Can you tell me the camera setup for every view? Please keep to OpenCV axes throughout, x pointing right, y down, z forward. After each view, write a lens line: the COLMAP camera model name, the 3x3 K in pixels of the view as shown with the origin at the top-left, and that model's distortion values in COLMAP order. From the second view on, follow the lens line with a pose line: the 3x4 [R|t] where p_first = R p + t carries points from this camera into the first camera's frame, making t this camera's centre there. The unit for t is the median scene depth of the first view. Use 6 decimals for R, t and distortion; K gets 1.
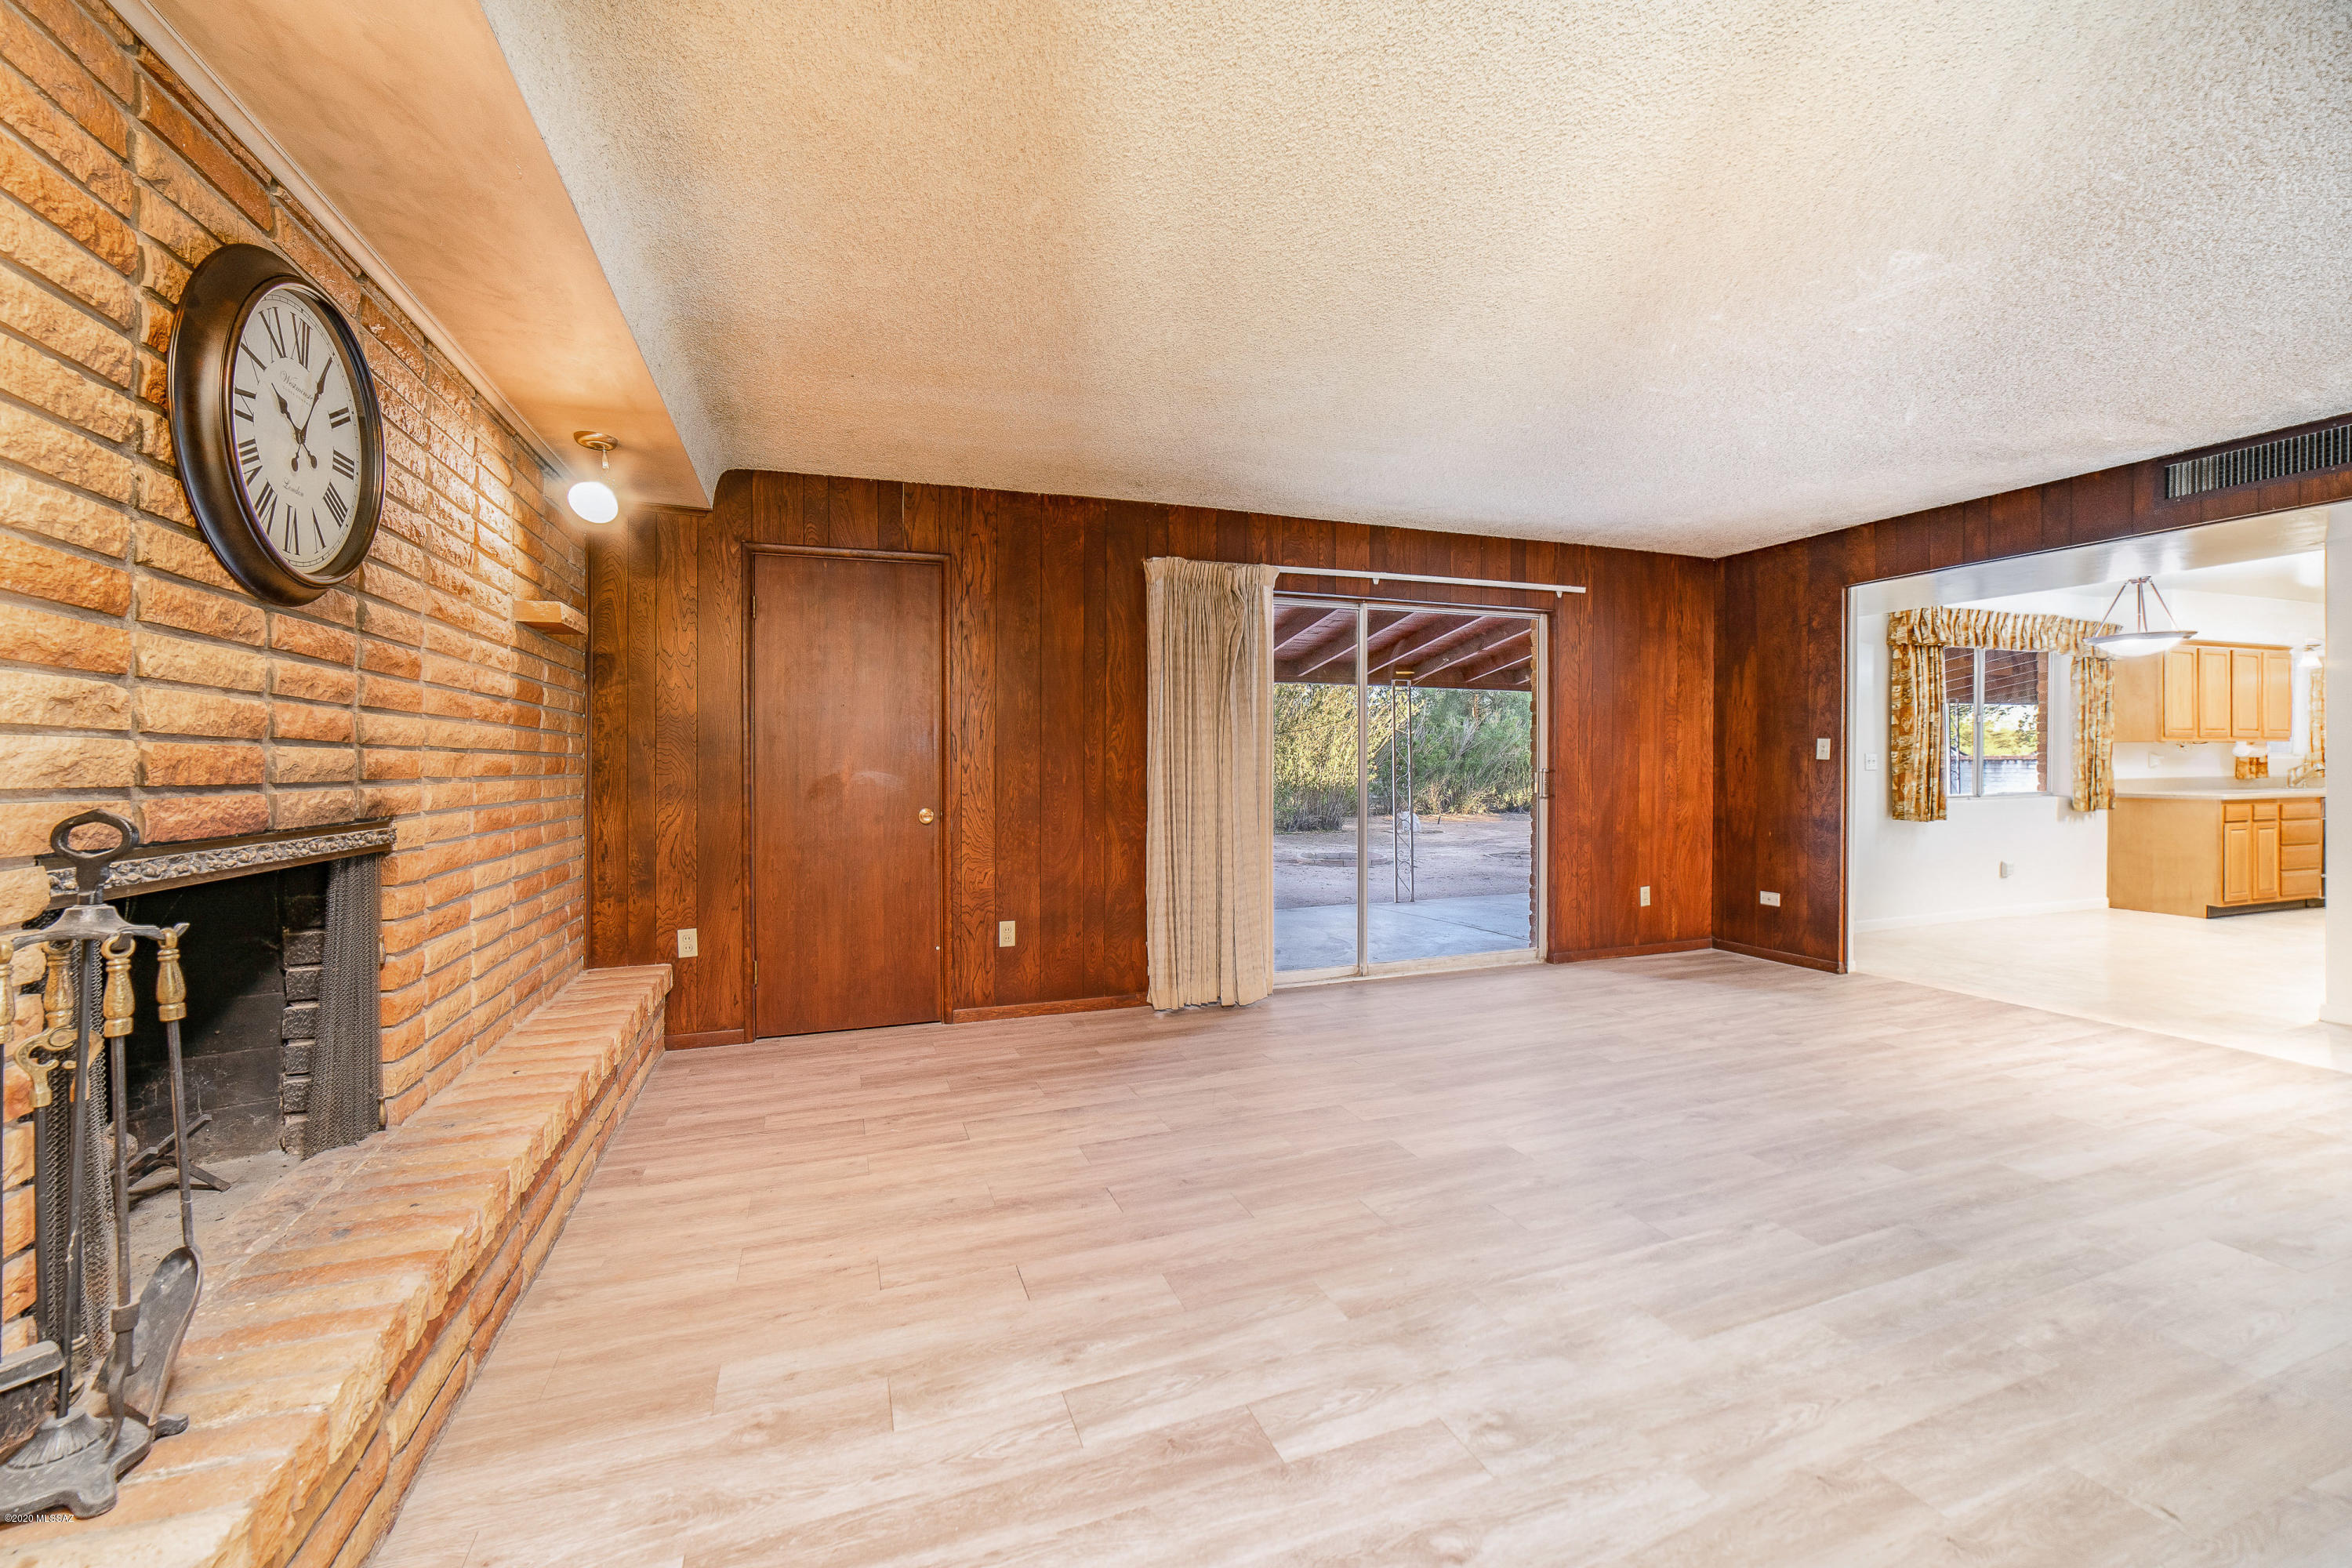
lens RADIAL K [[916.3, 0, 1161.4], [0, 916.3, 783.5], [0, 0, 1]] dist [-0.018314, 0.006501]
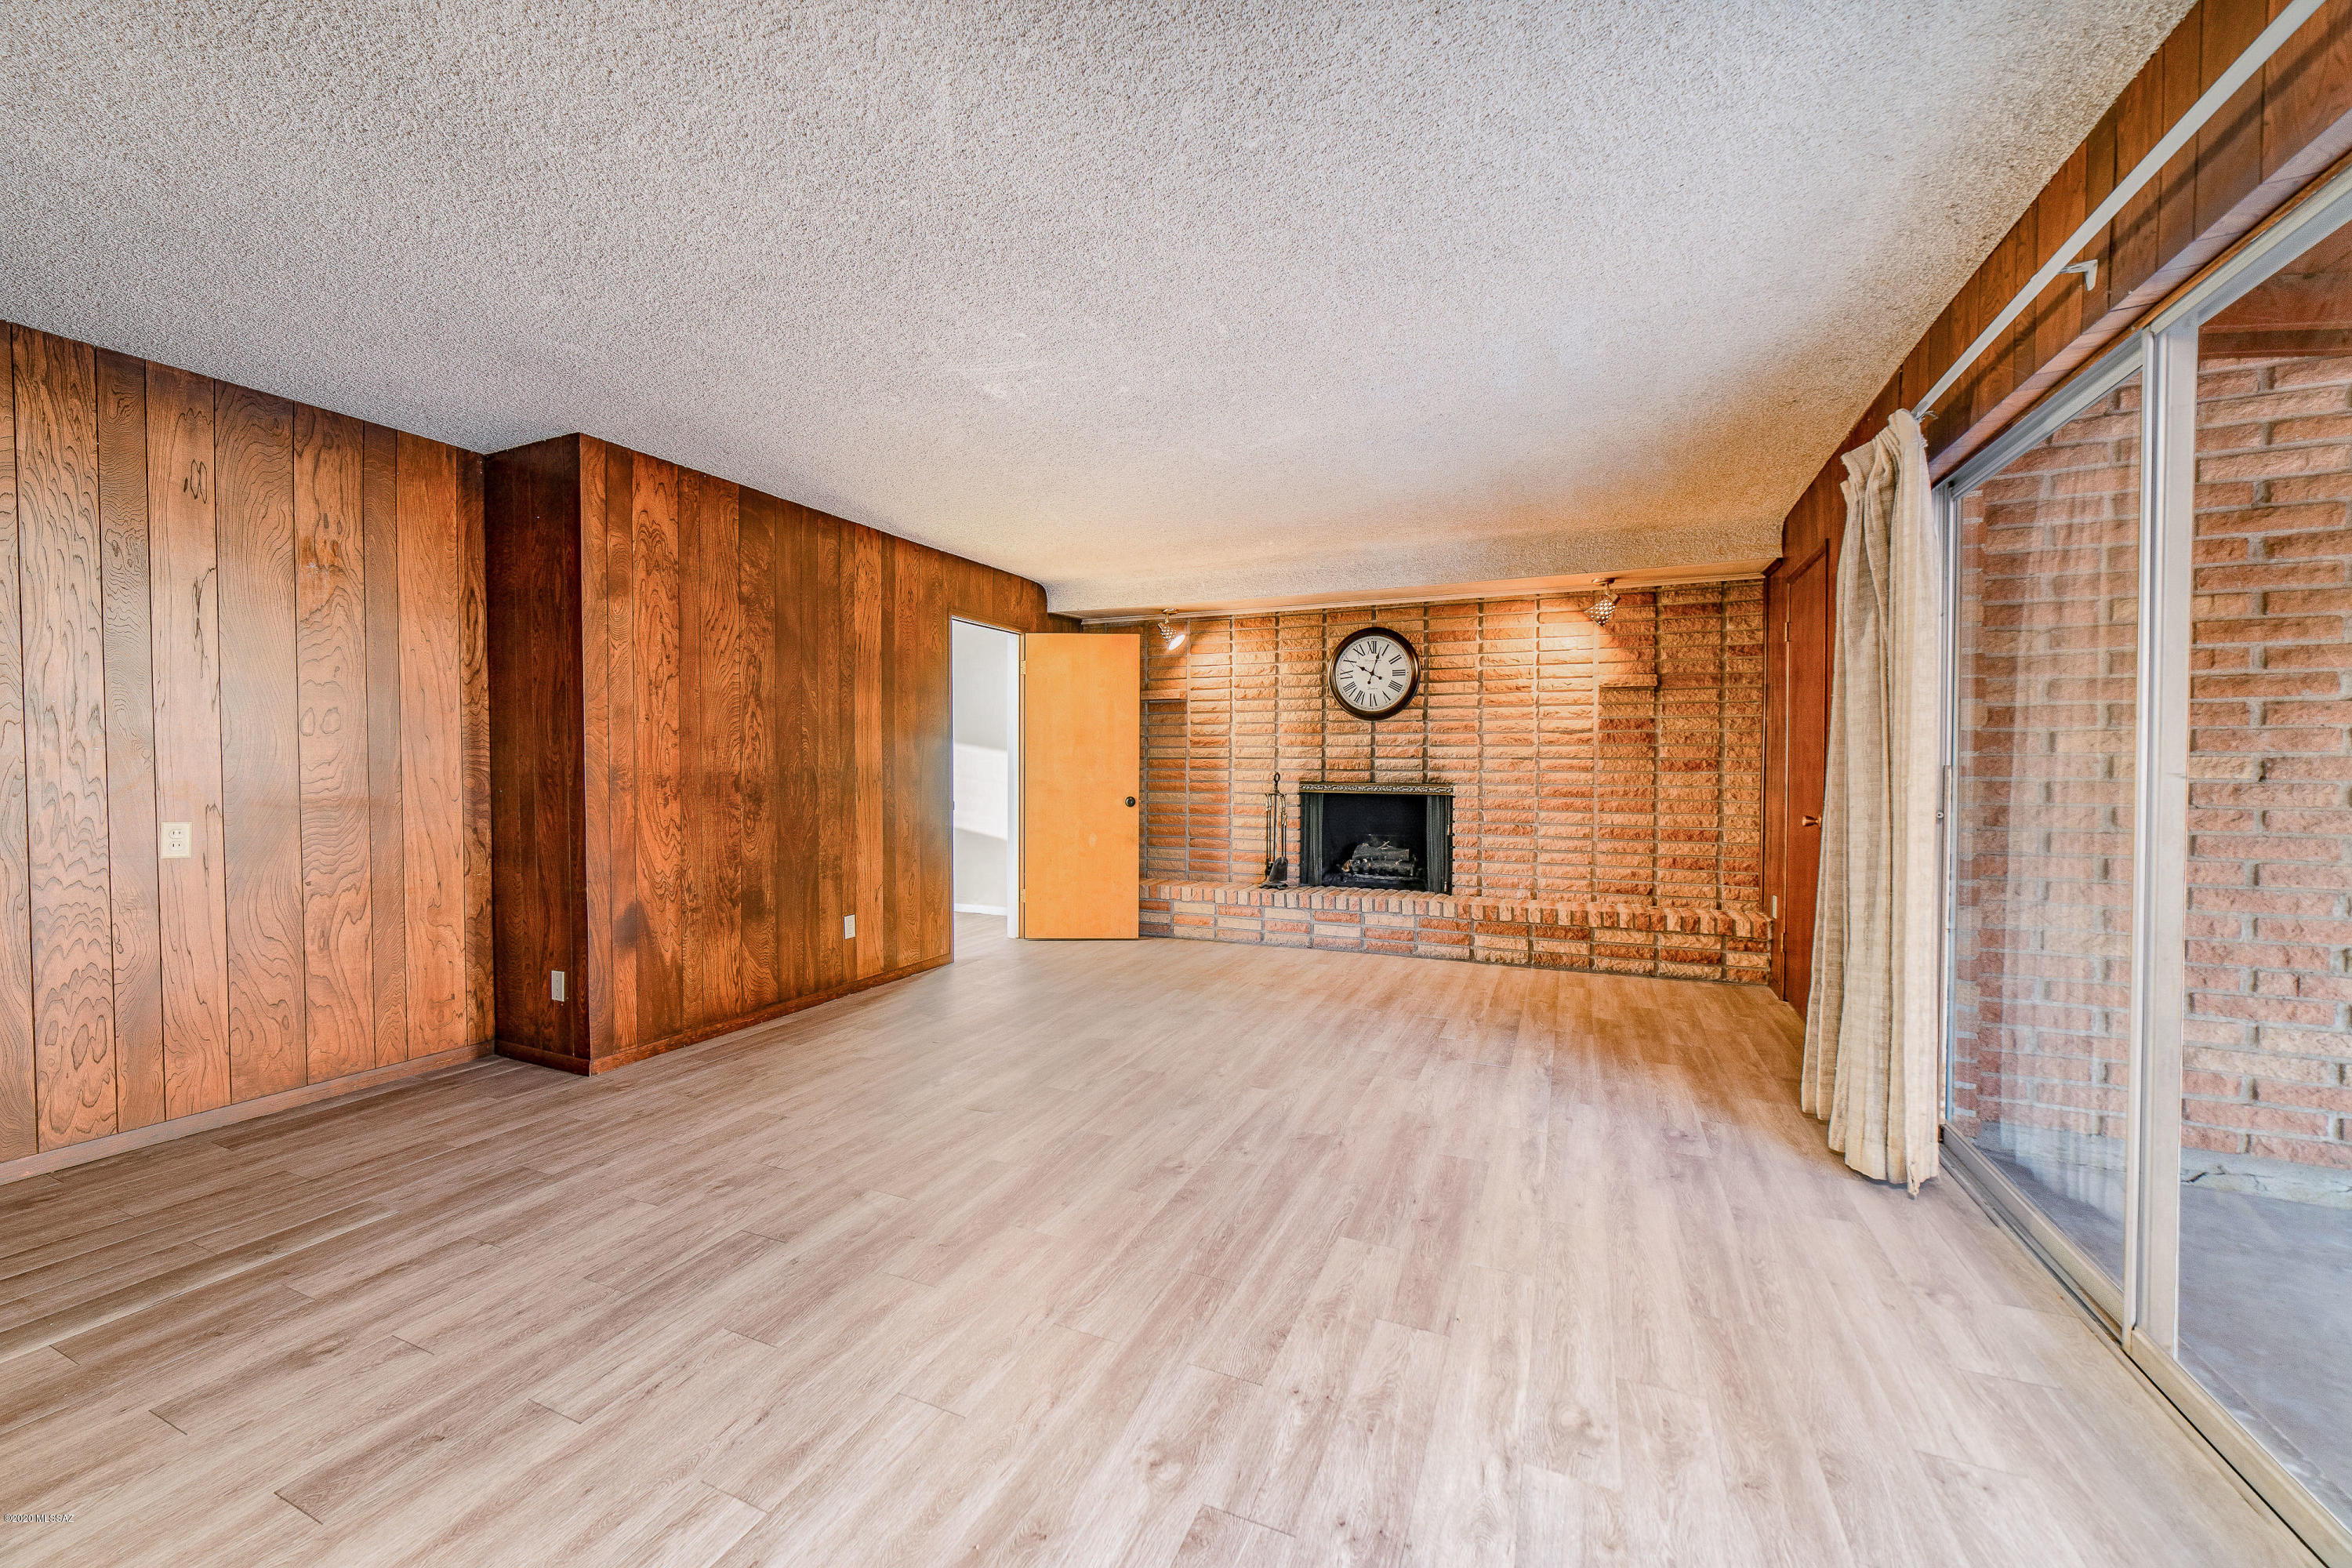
lens RADIAL K [[953.0, 0, 1160.3], [0, 953.0, 757.5], [0, 0, 1]] dist [-0.000779, -0.000055]
pose [[-0.700615, -0.000526, -0.713540, 1.255024], [-0.011185, 0.999885, 0.010245, -0.041503], [0.713452, 0.015159, -0.700540, 1.622352]]
